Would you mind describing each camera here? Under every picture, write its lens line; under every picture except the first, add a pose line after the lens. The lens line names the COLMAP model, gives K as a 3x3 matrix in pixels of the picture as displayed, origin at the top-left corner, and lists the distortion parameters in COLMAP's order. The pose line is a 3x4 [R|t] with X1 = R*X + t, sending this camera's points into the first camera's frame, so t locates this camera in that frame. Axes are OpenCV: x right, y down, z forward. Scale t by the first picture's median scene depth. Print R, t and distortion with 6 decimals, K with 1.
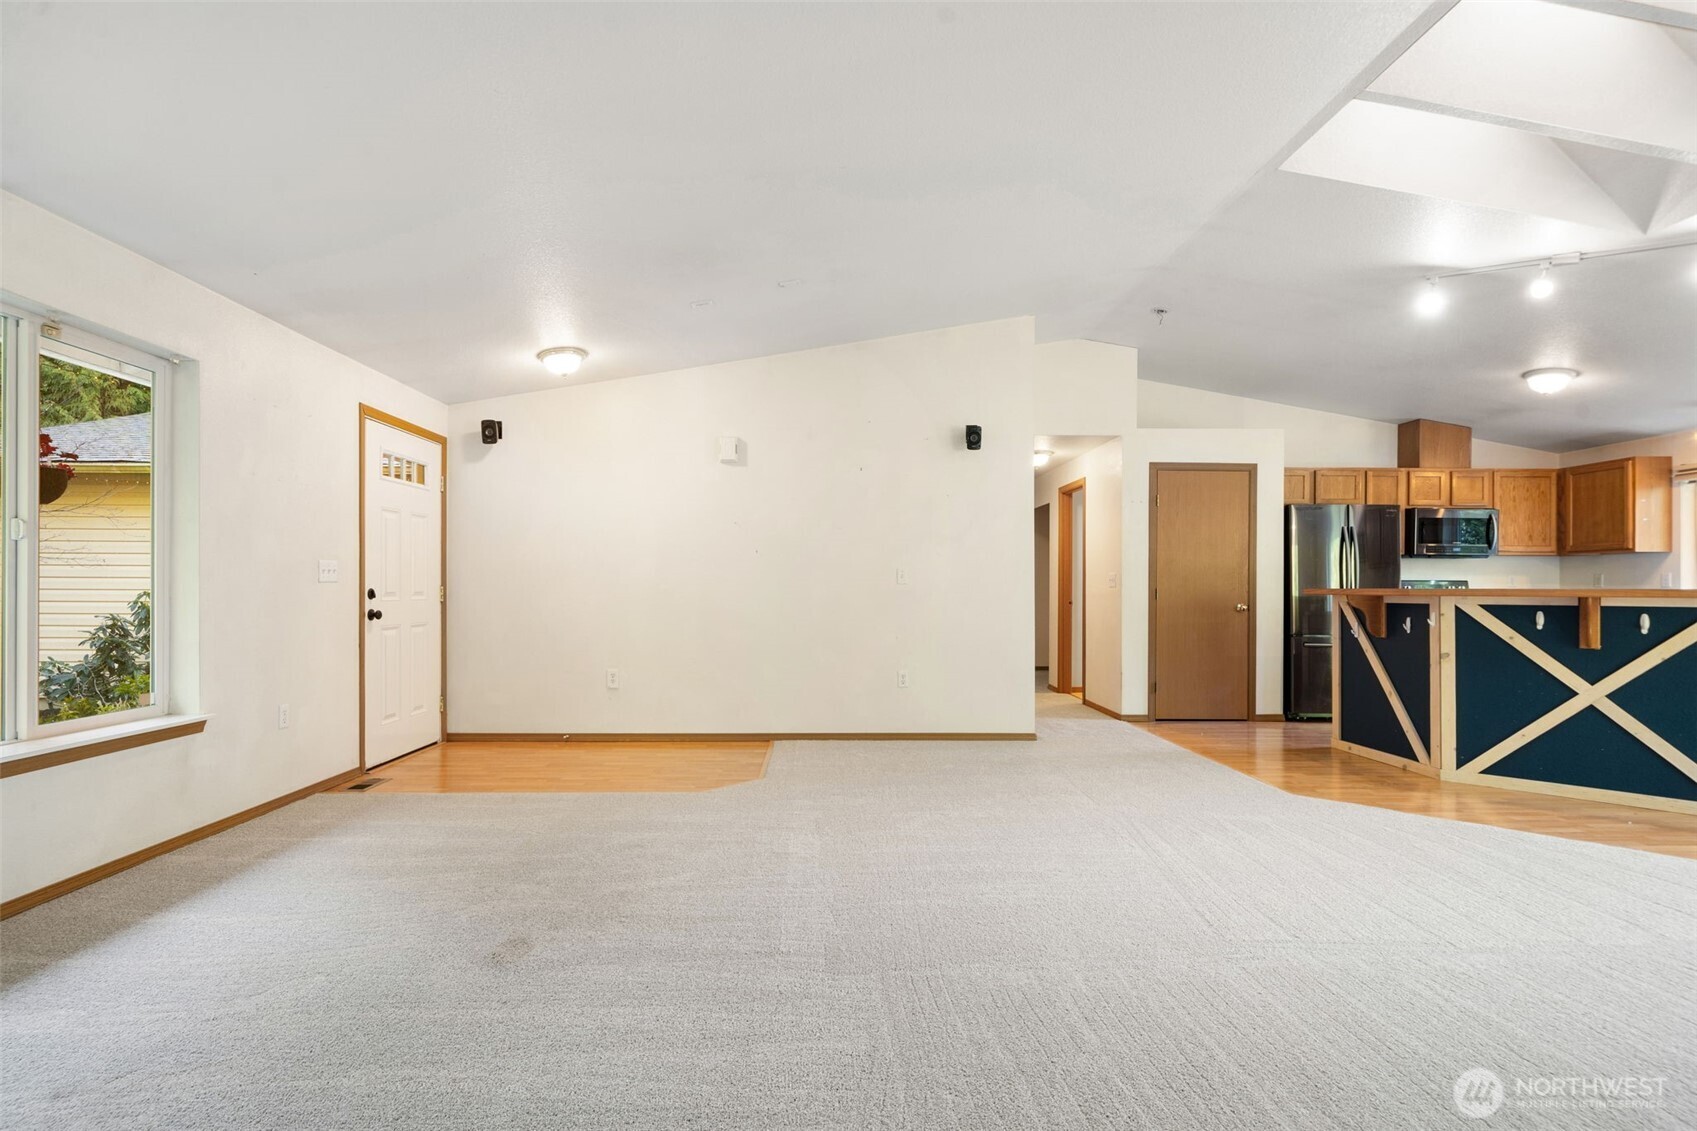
lens RADIAL K [[801.2, 0, 843.4], [0, 801.2, 585.2], [0, 0, 1]] dist [0.000290, -0.000841]
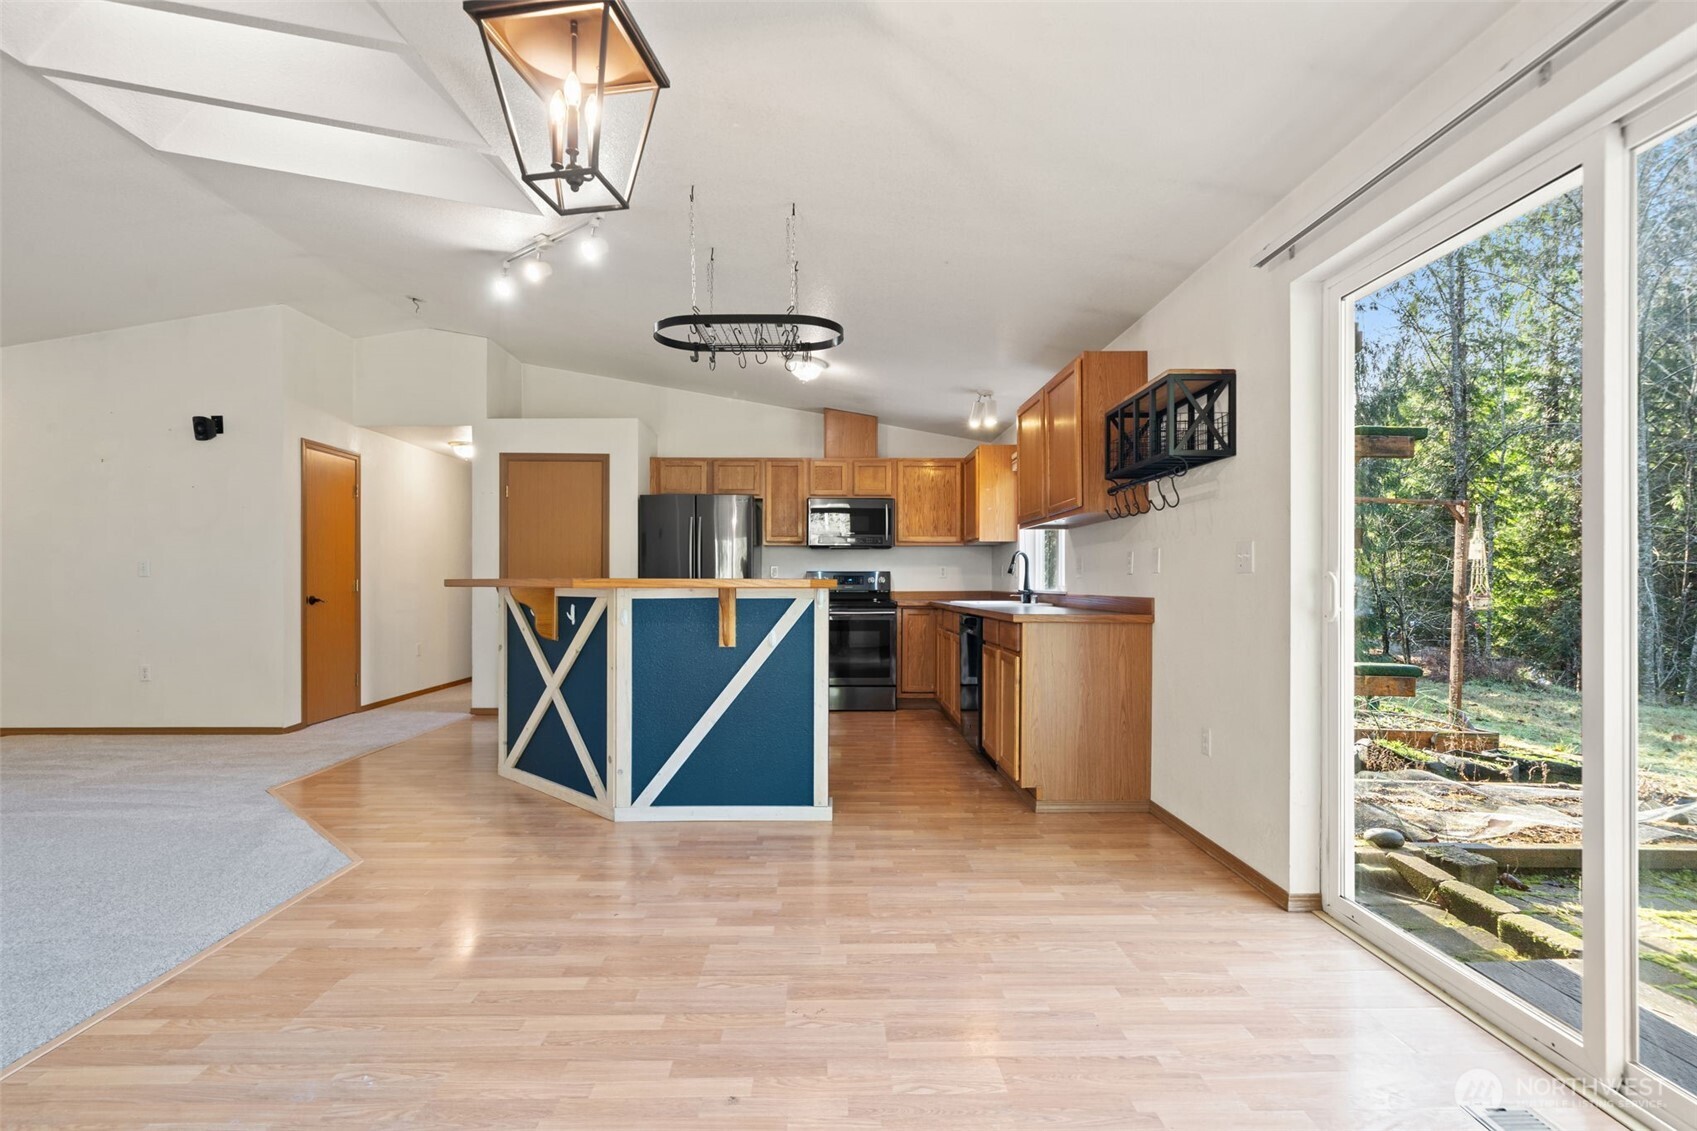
lens RADIAL K [[801.2, 0, 843.4], [0, 801.2, 585.2], [0, 0, 1]] dist [0.000290, -0.000841]
pose [[0.999993, -0.003677, 0.000928, 0.799181], [0.003670, 0.999968, 0.007038, 0.004547], [-0.000954, -0.007034, 0.999975, 0.011601]]
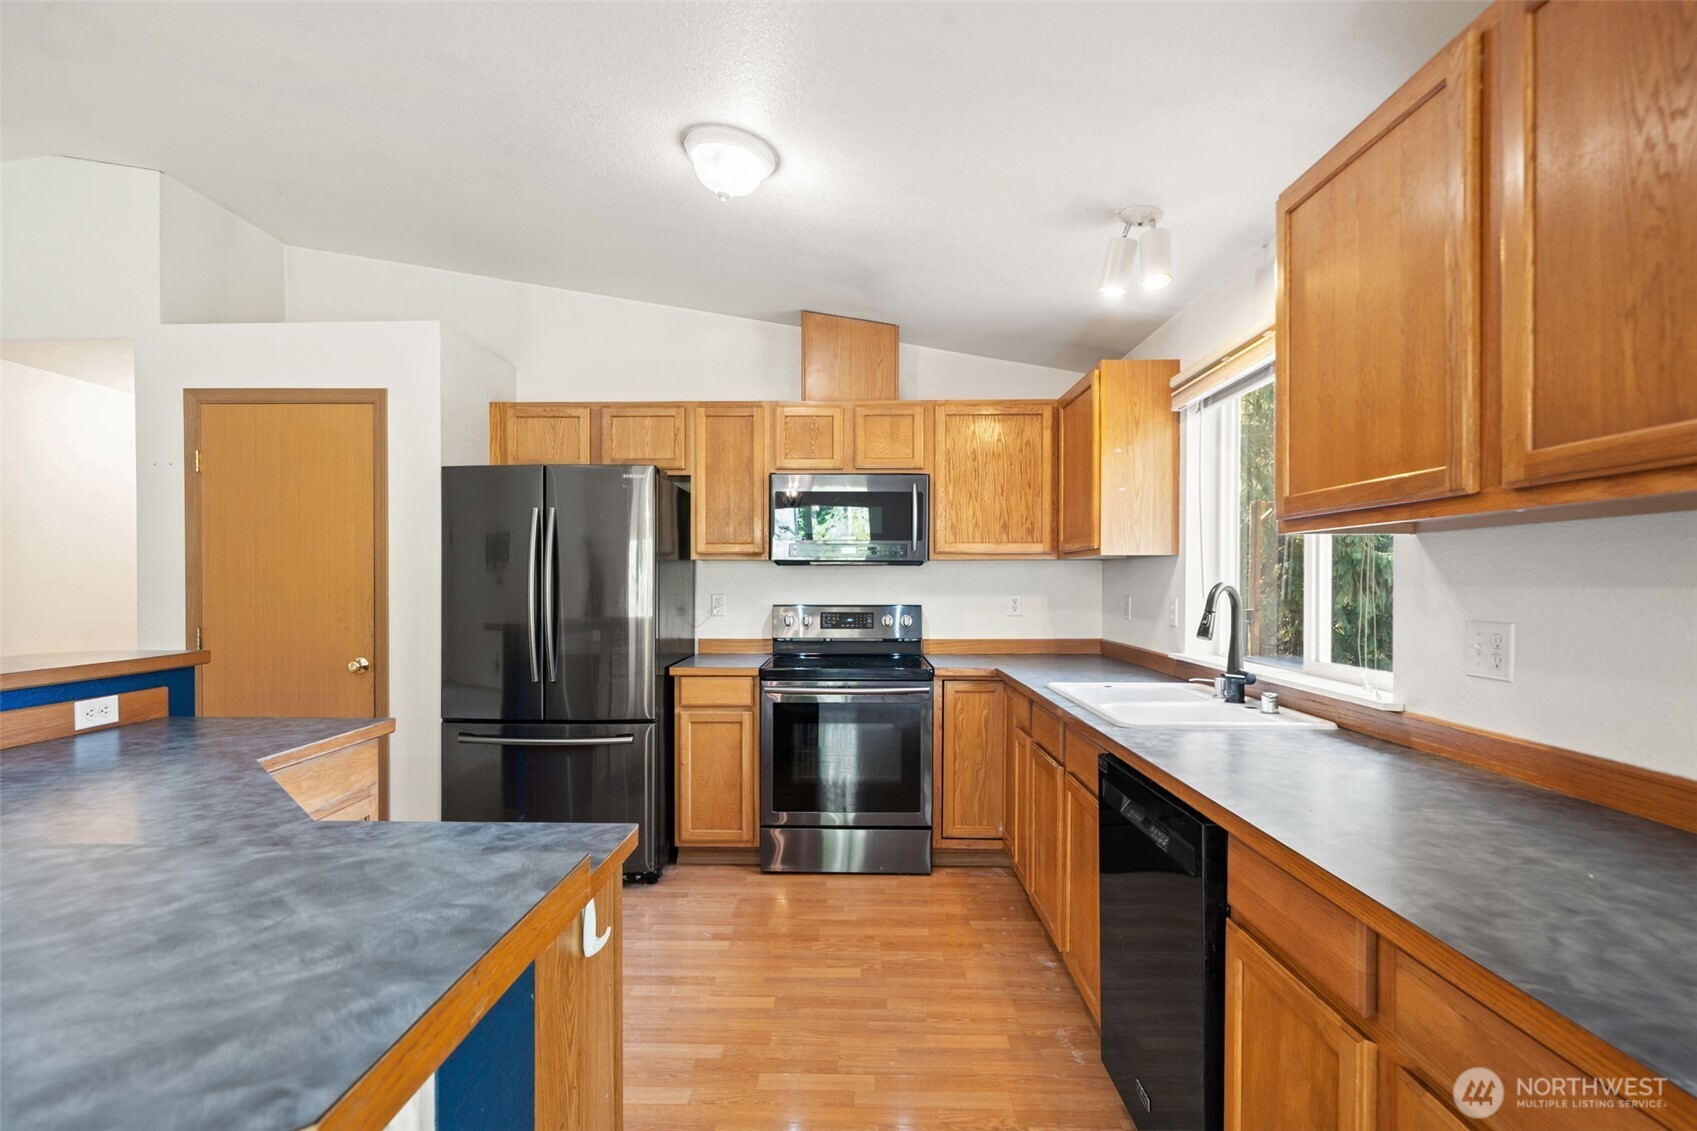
lens RADIAL K [[801.2, 0, 843.4], [0, 801.2, 585.2], [0, 0, 1]] dist [0.000290, -0.000841]
pose [[0.999074, -0.002227, -0.042959, 0.830644], [0.002661, 0.999946, 0.010048, -0.028008], [0.042935, -0.010153, 0.999026, 0.489050]]
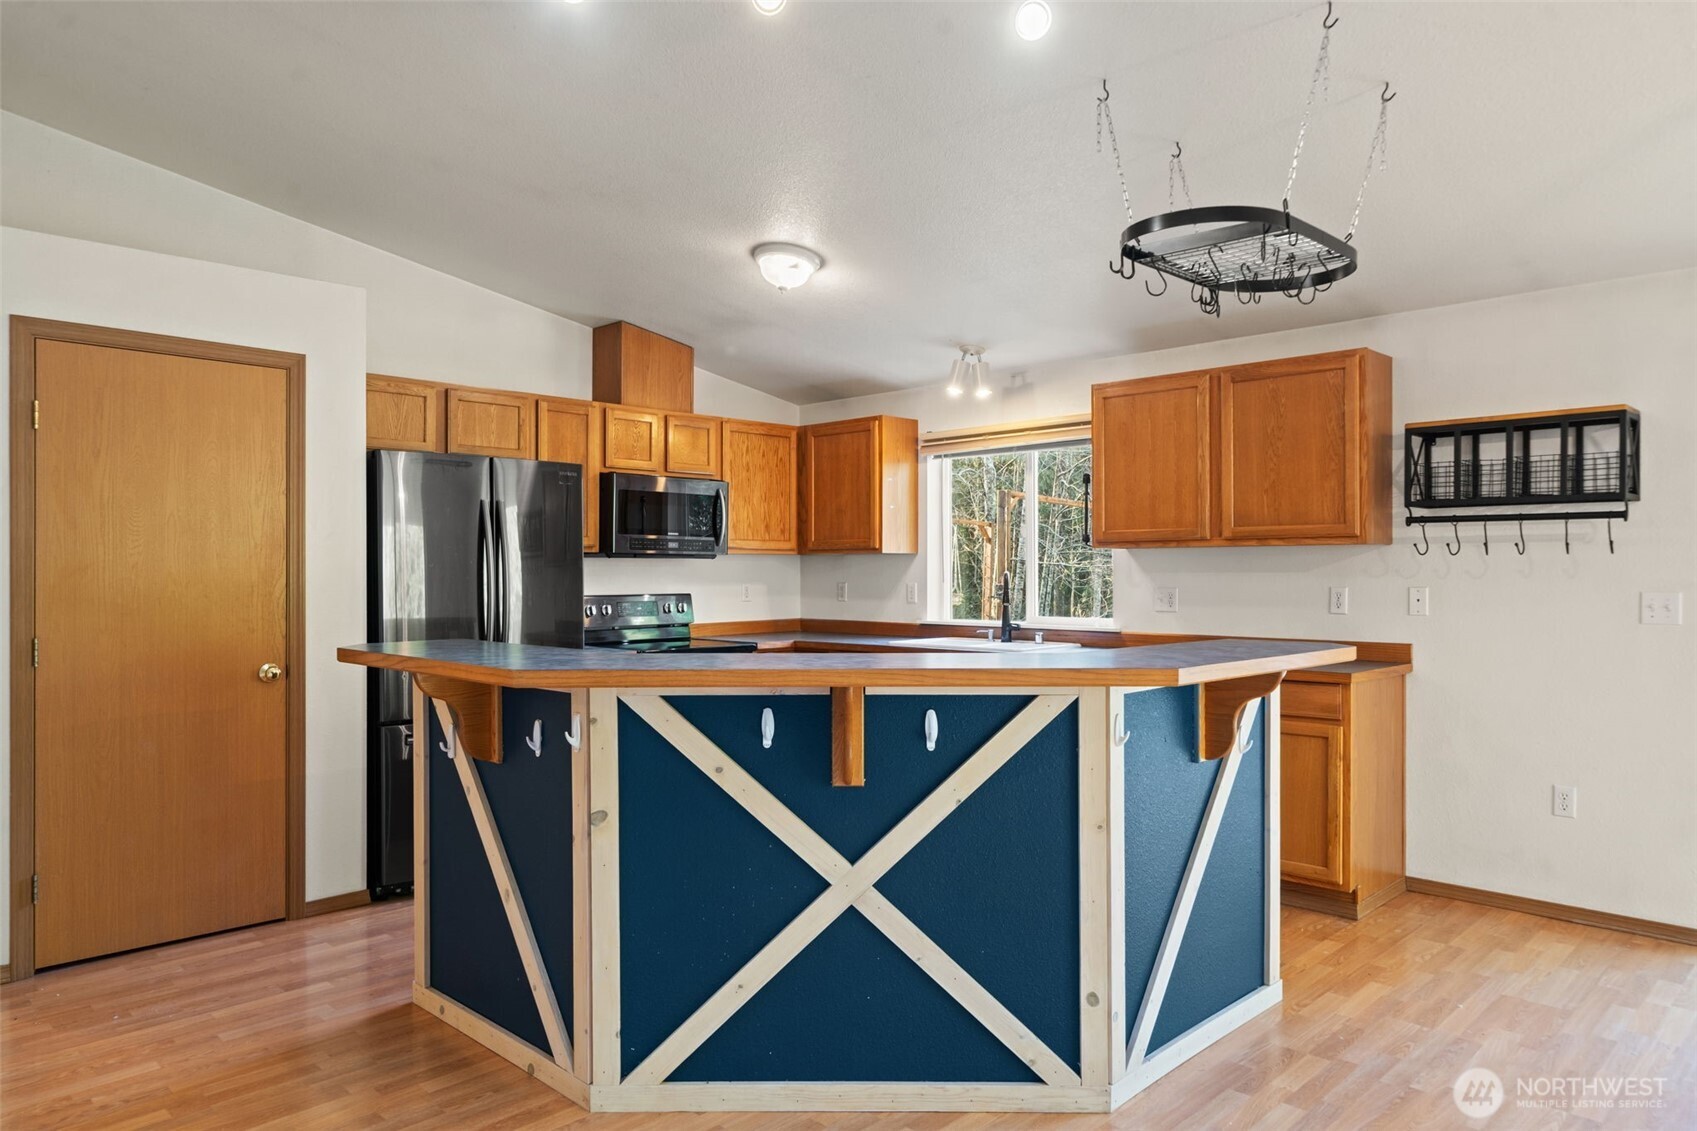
lens RADIAL K [[1095.4, 0, 848.5], [0, 1095.4, 565.5], [0, 0, 1]] dist [0.007946, 0.001475]
pose [[0.715673, -0.002288, 0.698431, 0.298896], [0.002234, 0.999997, 0.000988, -0.031172], [-0.698432, 0.000853, 0.715676, 0.333691]]
